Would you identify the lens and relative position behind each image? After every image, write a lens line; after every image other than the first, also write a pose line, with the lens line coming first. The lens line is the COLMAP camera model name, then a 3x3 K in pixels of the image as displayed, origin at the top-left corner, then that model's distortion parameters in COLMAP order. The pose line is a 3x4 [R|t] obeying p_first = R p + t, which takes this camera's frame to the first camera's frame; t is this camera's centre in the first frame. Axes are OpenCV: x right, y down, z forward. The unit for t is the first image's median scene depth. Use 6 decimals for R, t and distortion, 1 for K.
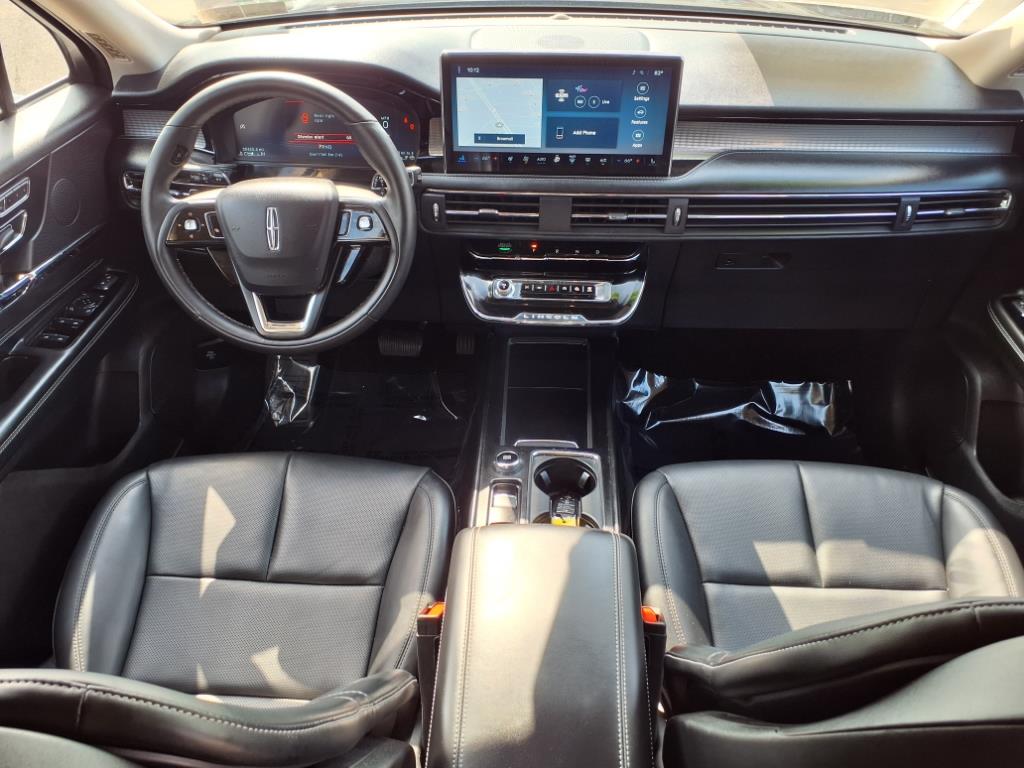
lens RADIAL K [[851.4, 0, 502.9], [0, 851.4, 397.8], [0, 0, 1]] dist [0.114928, -0.202538]
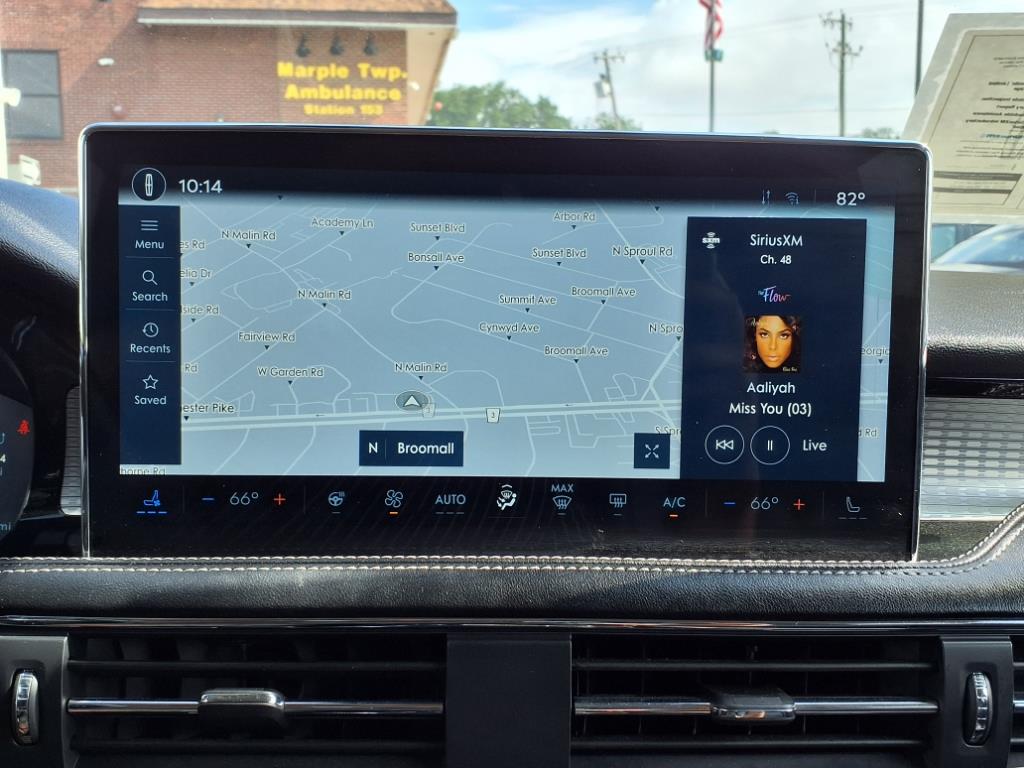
lens RADIAL K [[862.3, 0, 482.8], [0, 862.3, 390.0], [0, 0, 1]] dist [0.012721, -0.012813]
pose [[0.997172, 0.005604, 0.074946, 0.035003], [0.031923, 0.871198, -0.489893, -0.175499], [-0.068038, 0.490900, 0.868555, 0.754520]]
